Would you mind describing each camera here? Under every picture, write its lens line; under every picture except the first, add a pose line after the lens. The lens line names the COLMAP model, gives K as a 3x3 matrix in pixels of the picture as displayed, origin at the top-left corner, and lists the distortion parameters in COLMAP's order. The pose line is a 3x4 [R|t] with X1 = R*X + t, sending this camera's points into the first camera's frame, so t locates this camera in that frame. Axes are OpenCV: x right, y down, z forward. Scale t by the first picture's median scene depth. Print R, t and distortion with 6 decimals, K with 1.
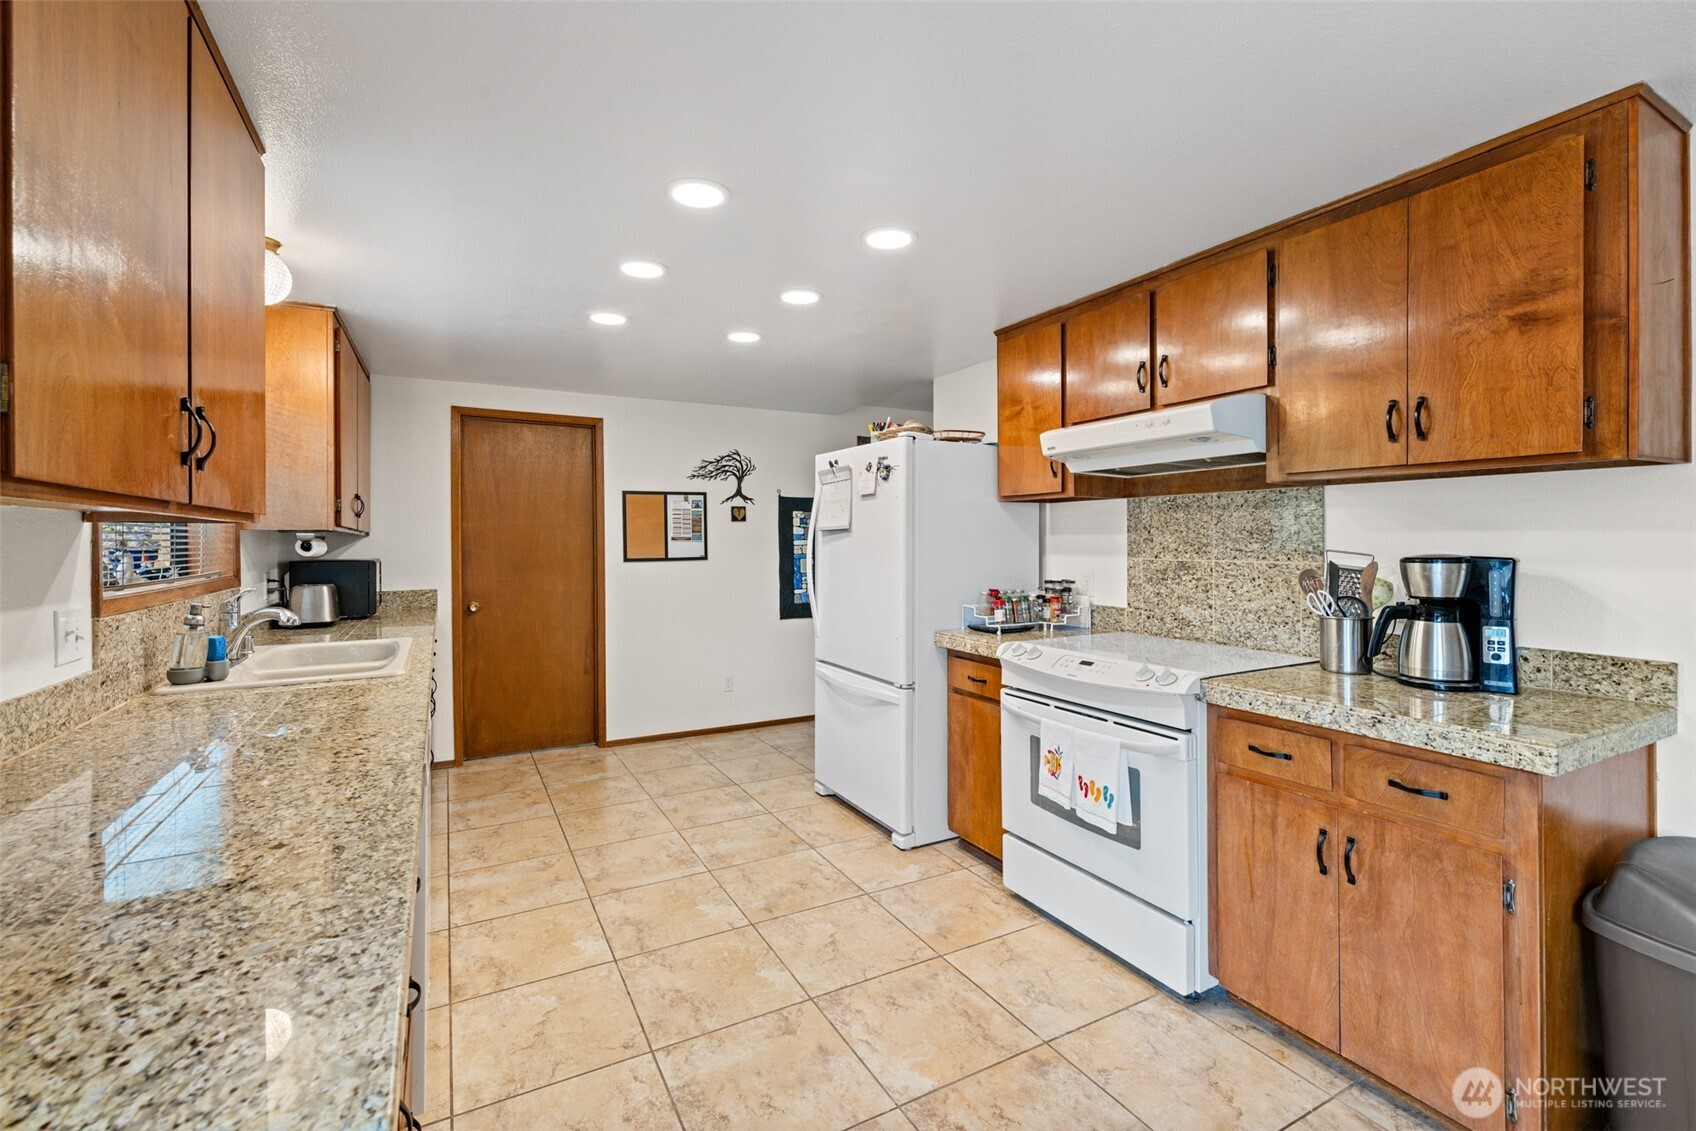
lens RADIAL K [[724.2, 0, 834.7], [0, 724.2, 539.0], [0, 0, 1]] dist [0.000105, -0.000410]
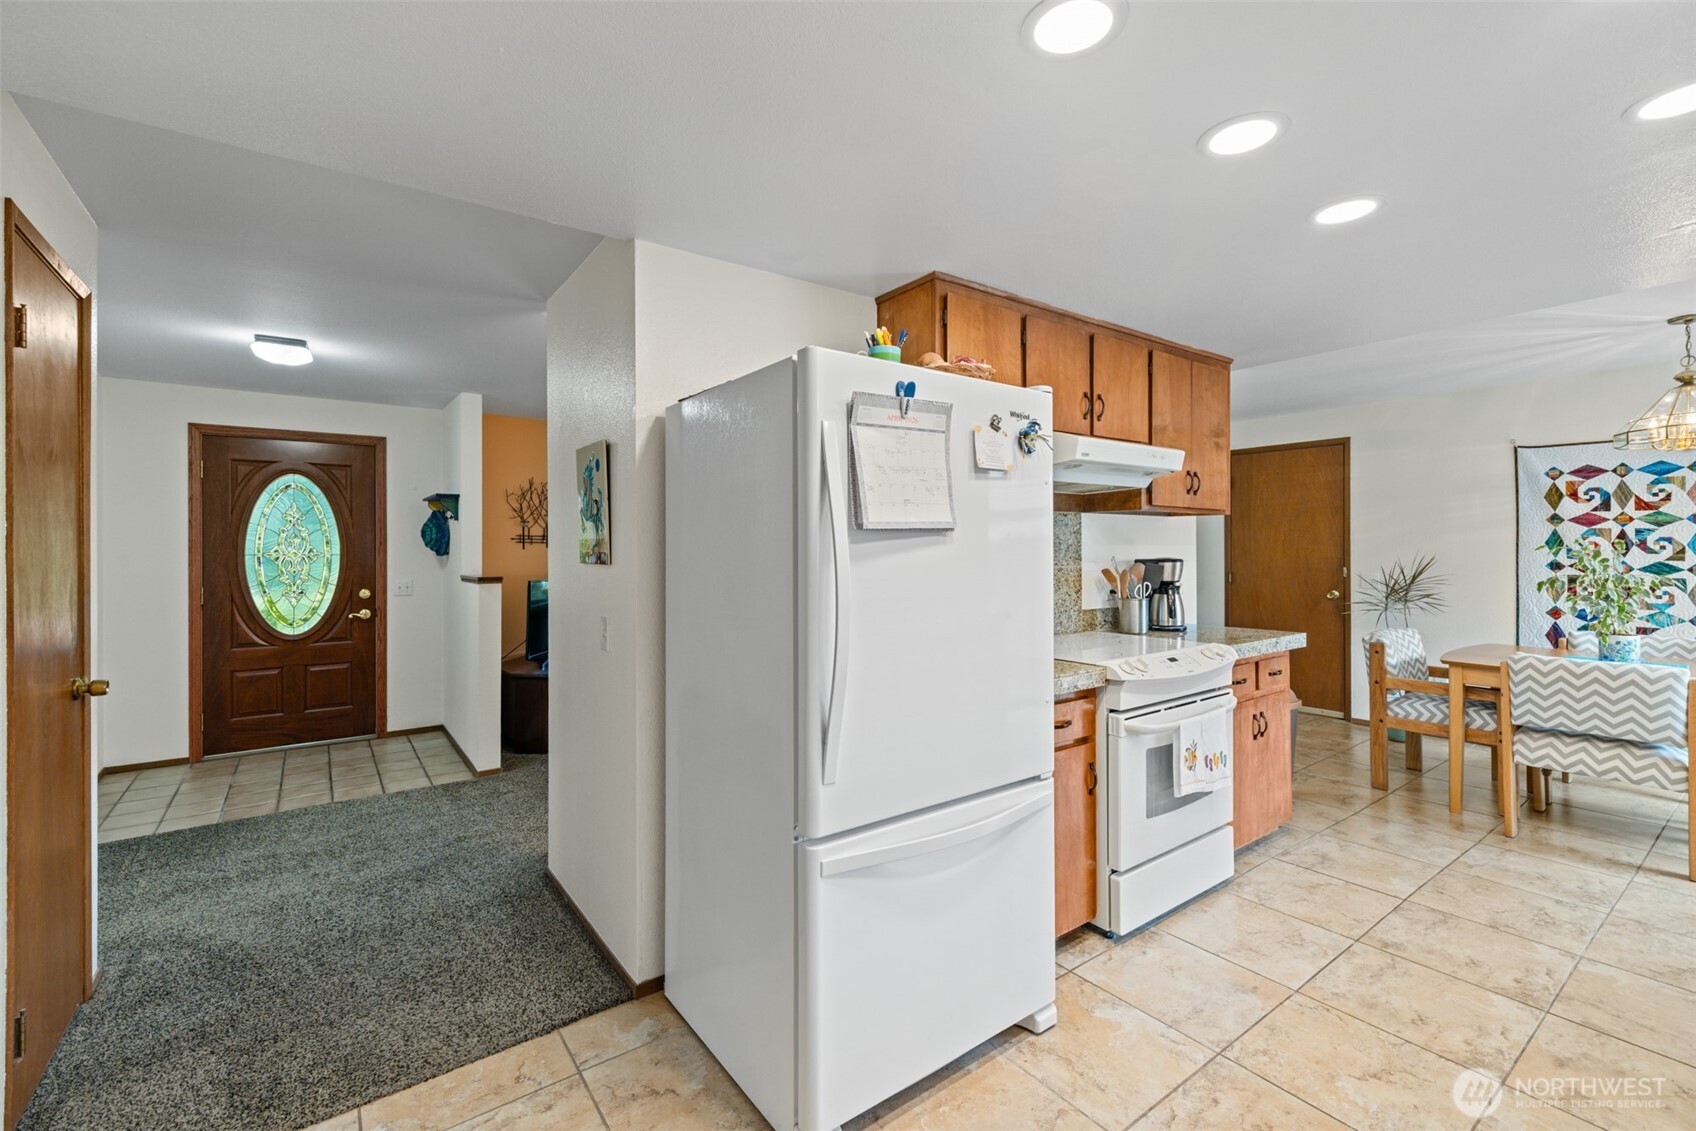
lens RADIAL K [[724.2, 0, 827.0], [0, 724.2, 544.4], [0, 0, 1]] dist [0.000105, -0.000410]
pose [[-0.125664, 0.009583, 0.992027, -0.615511], [0.002609, 0.999953, -0.009329, 0.002600], [-0.992069, 0.001416, -0.125683, 1.483663]]
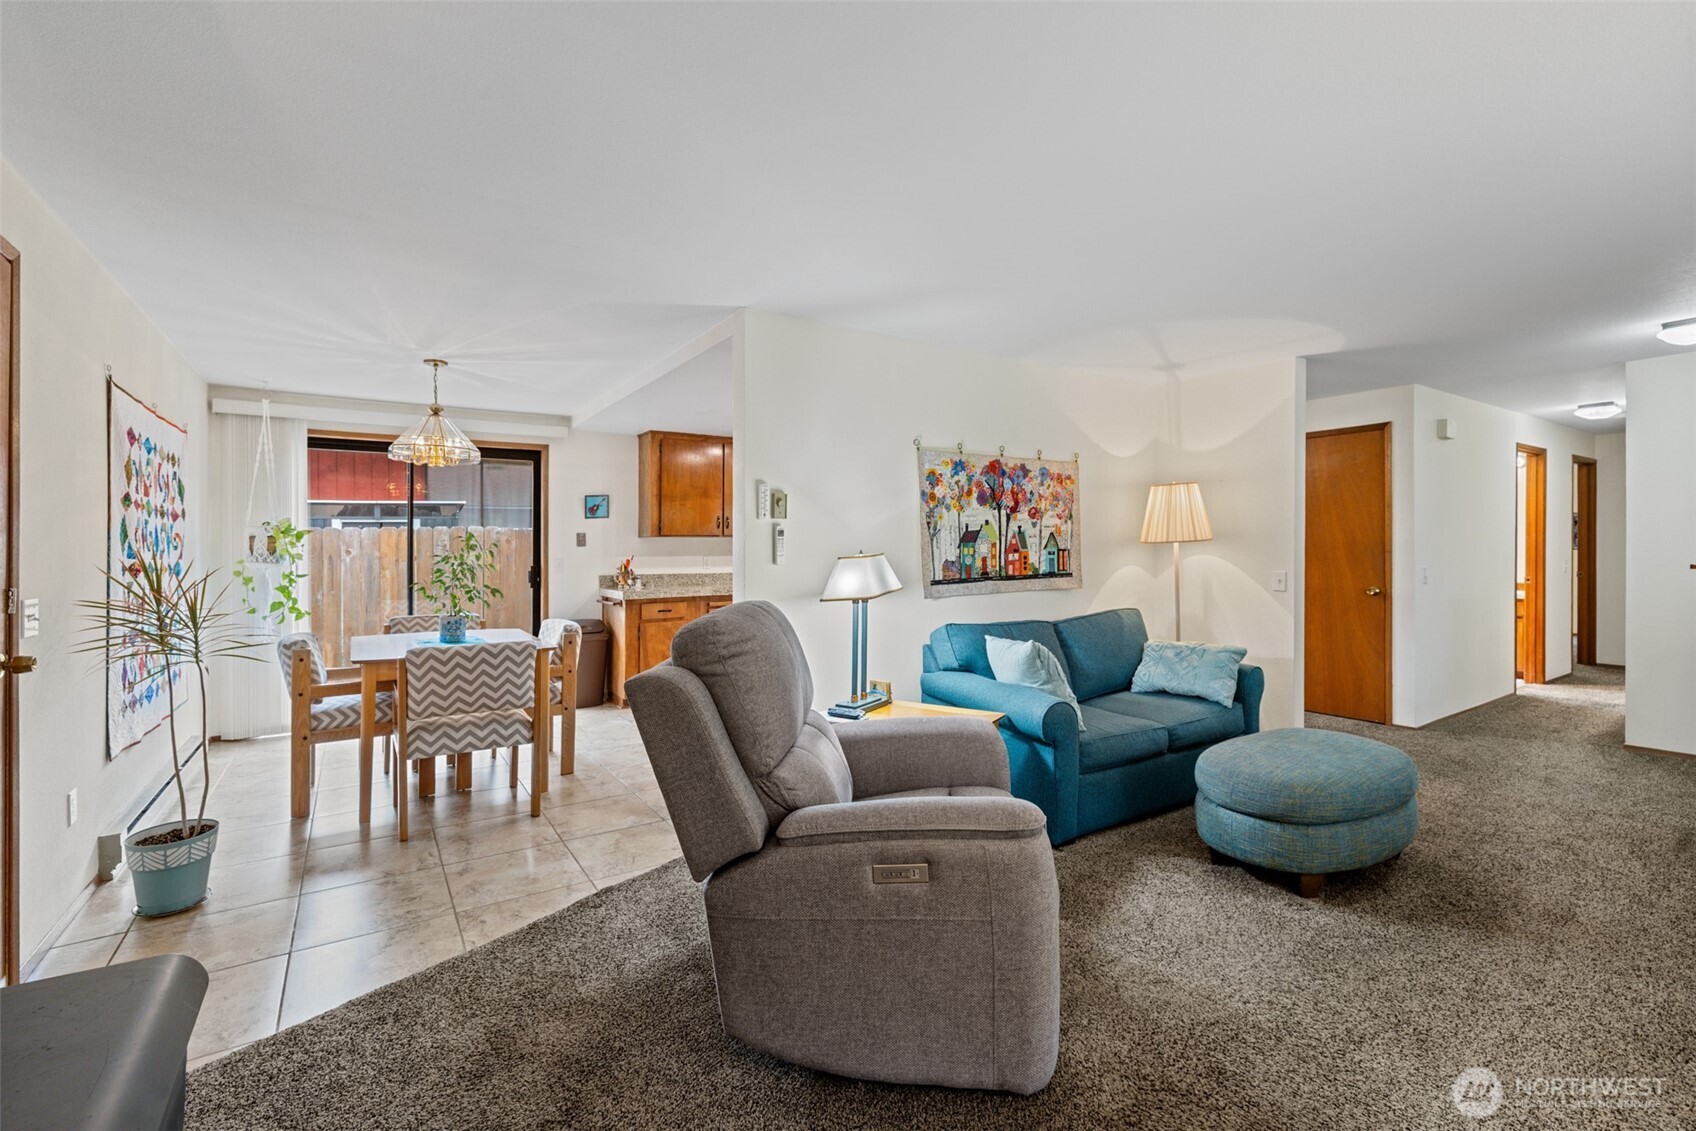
lens RADIAL K [[730.0, 0, 830.2], [0, 730.0, 539.4], [0, 0, 1]] dist [0.016005, -0.001231]
pose [[0.074358, -0.009357, -0.997188, 2.040045], [0.009635, 0.999916, -0.008664, 0.015339], [0.997185, -0.008963, 0.074442, 0.616983]]
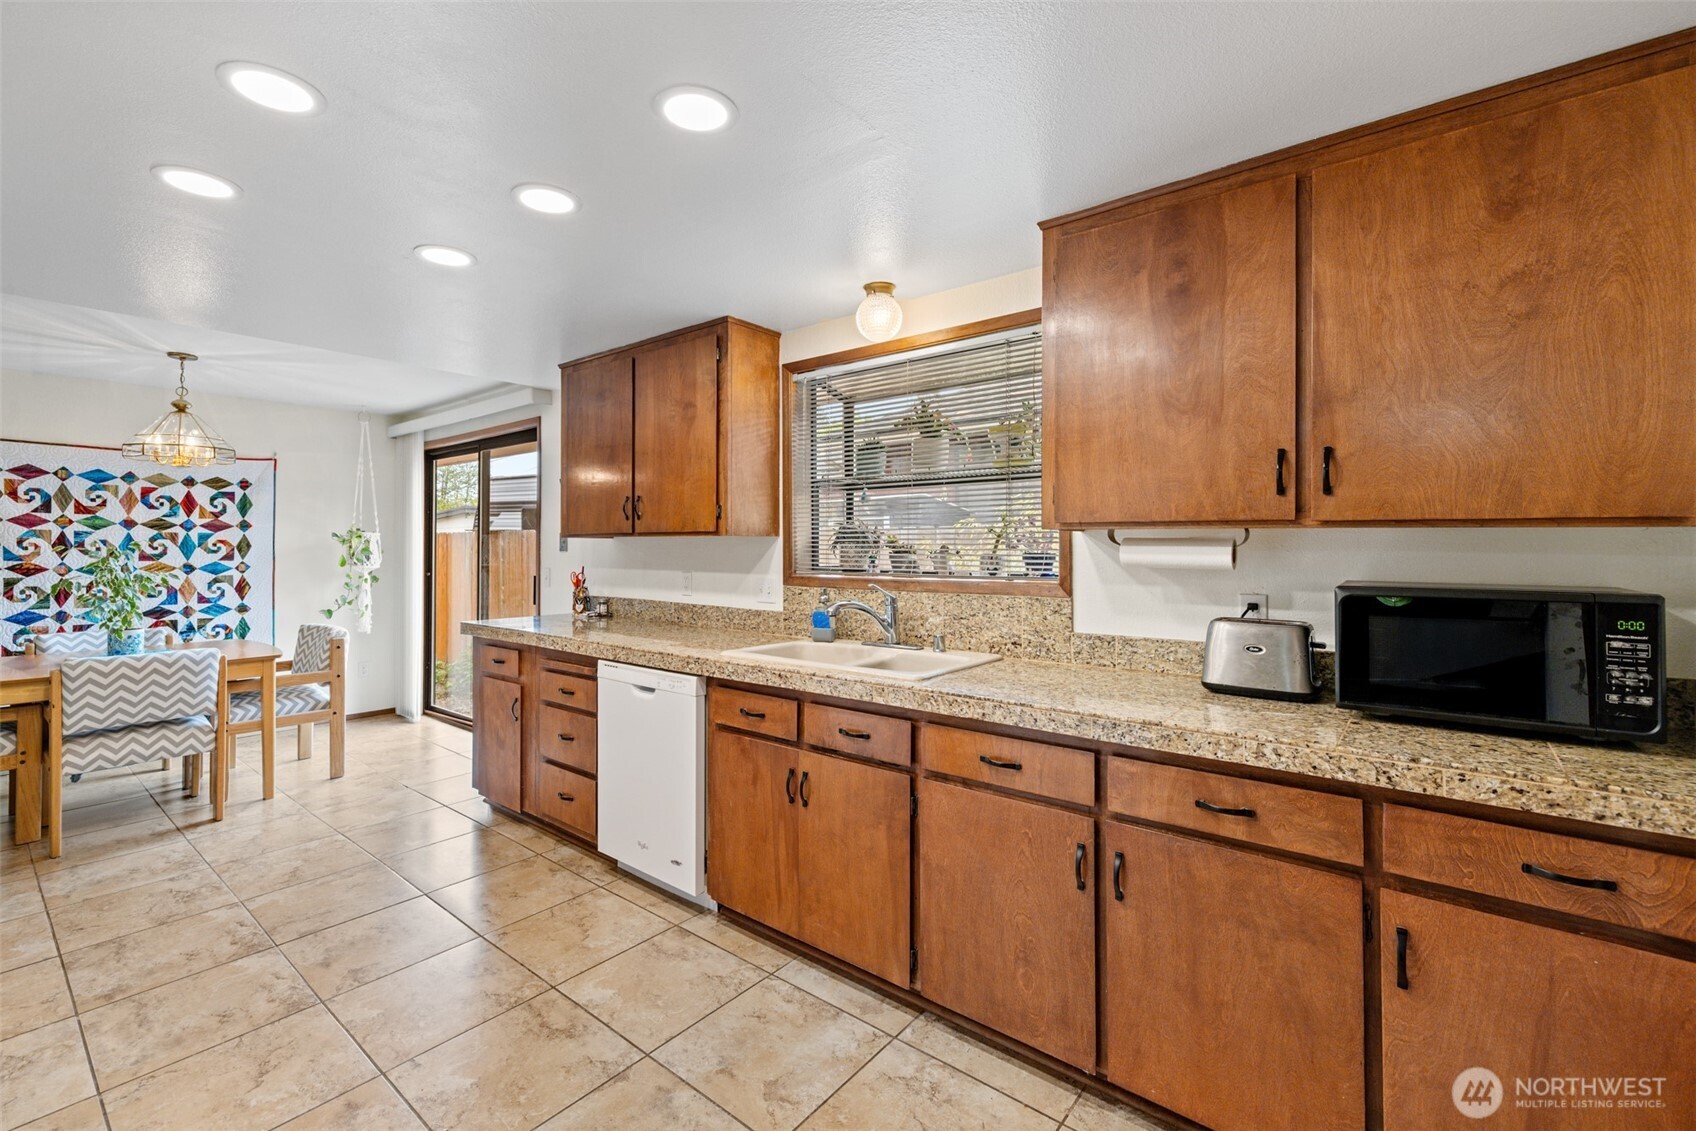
lens RADIAL K [[724.2, 0, 834.6], [0, 724.2, 540.4], [0, 0, 1]] dist [0.000105, -0.000410]
pose [[-0.921505, -0.000529, -0.388365, -0.232899], [0.004206, 0.999927, -0.011343, 0.005164], [0.388343, -0.012086, -0.921436, 1.729076]]
